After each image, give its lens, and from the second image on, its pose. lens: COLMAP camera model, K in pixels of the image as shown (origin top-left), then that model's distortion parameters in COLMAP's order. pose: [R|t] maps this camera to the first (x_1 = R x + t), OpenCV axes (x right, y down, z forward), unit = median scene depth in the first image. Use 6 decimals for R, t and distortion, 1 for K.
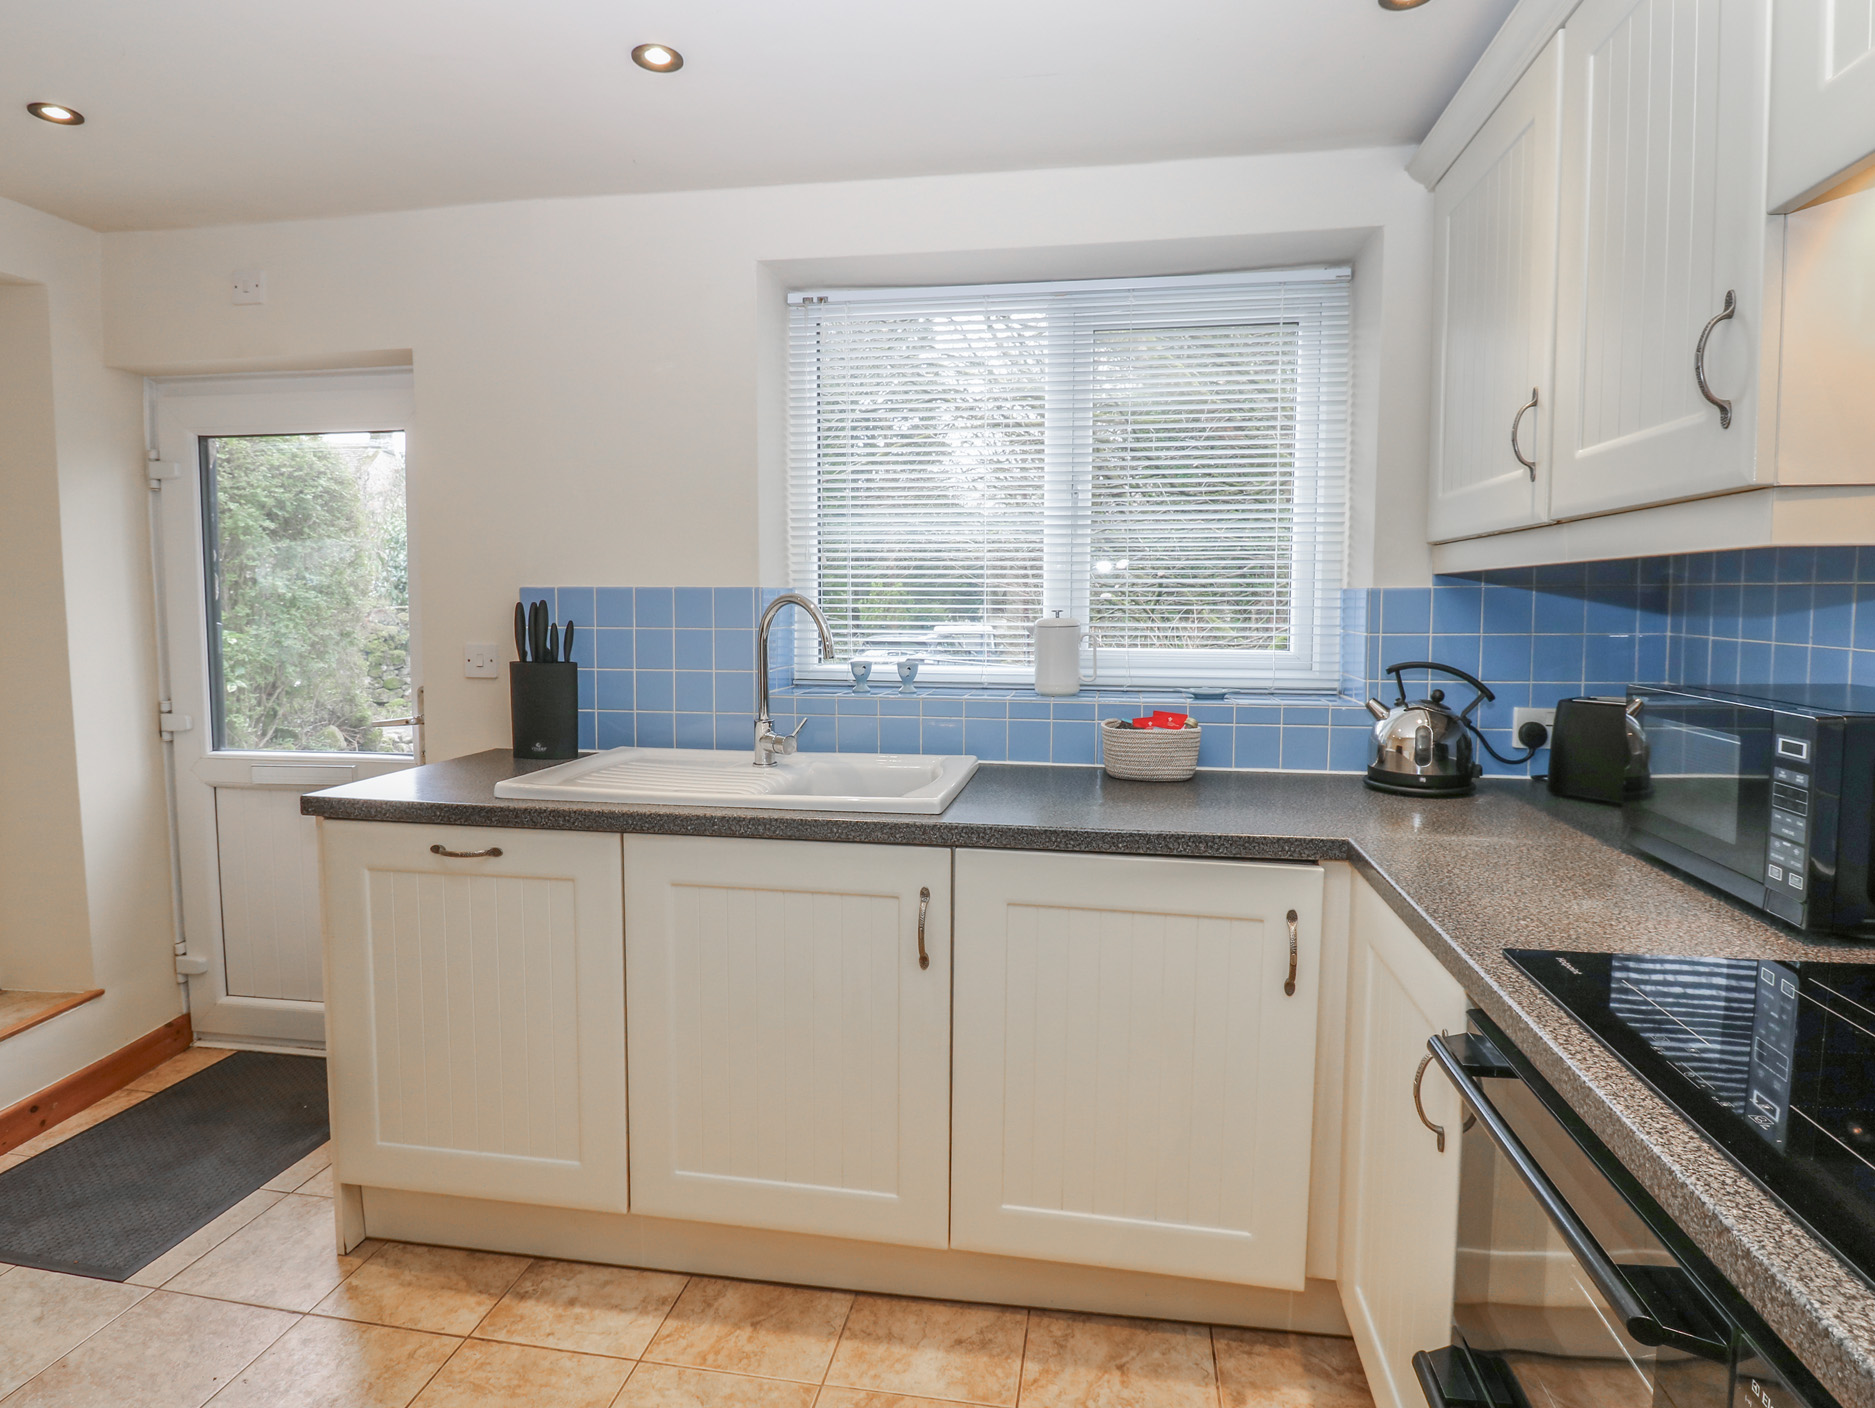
lens RADIAL K [[992.9, 0, 946.3], [0, 992.9, 671.6], [0, 0, 1]] dist [0.002192, -0.015233]
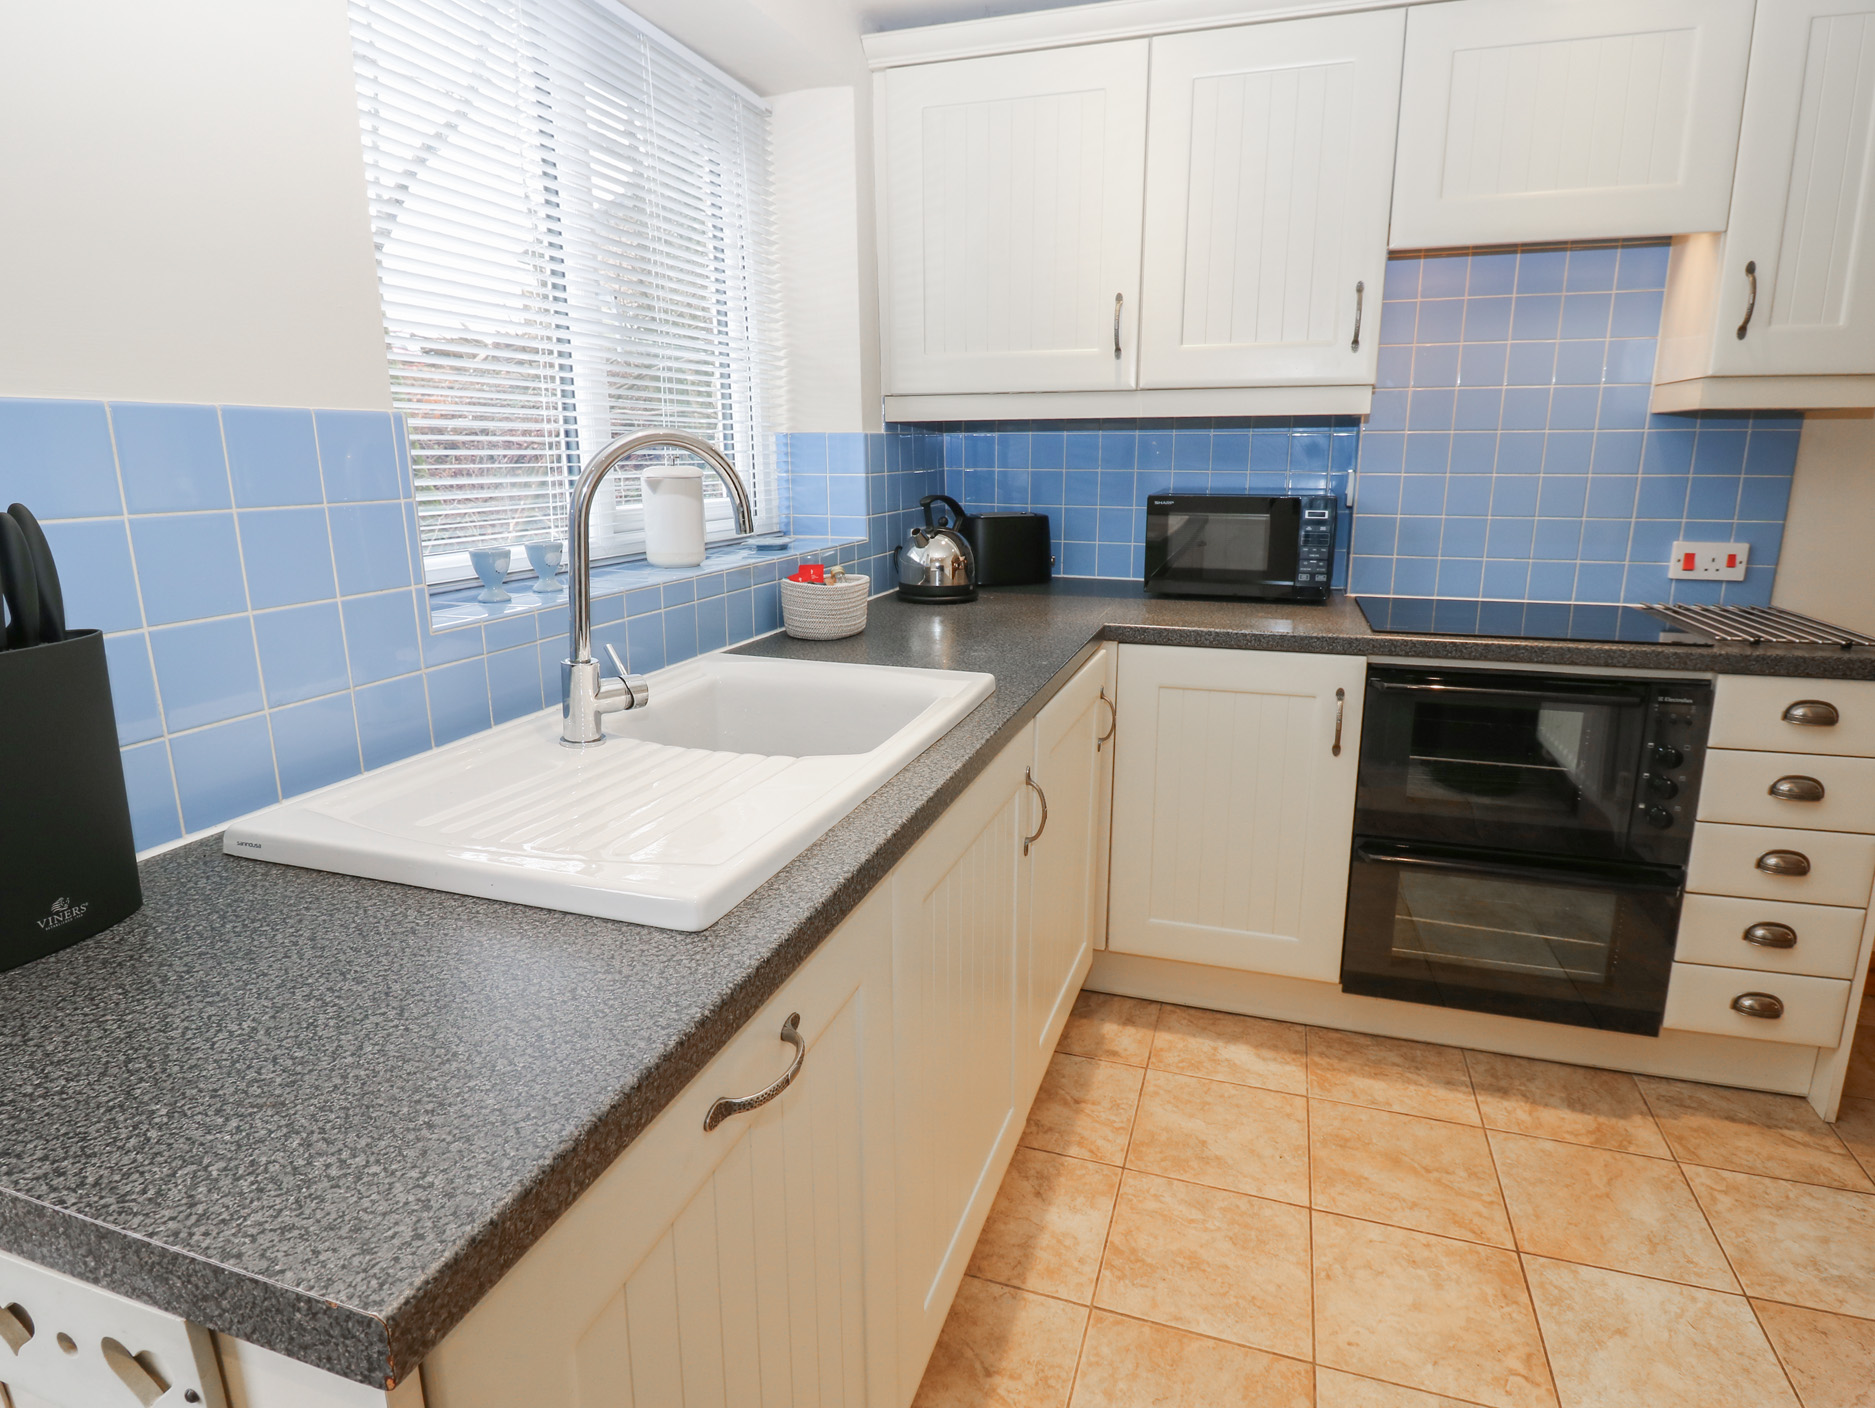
lens RADIAL K [[992.9, 0, 946.3], [0, 992.9, 671.6], [0, 0, 1]] dist [0.002192, -0.015233]
pose [[0.170429, -0.213338, 0.961998, -0.750335], [0.075466, 0.976240, 0.203127, -0.045857], [-0.982476, 0.037979, 0.182479, 0.775052]]
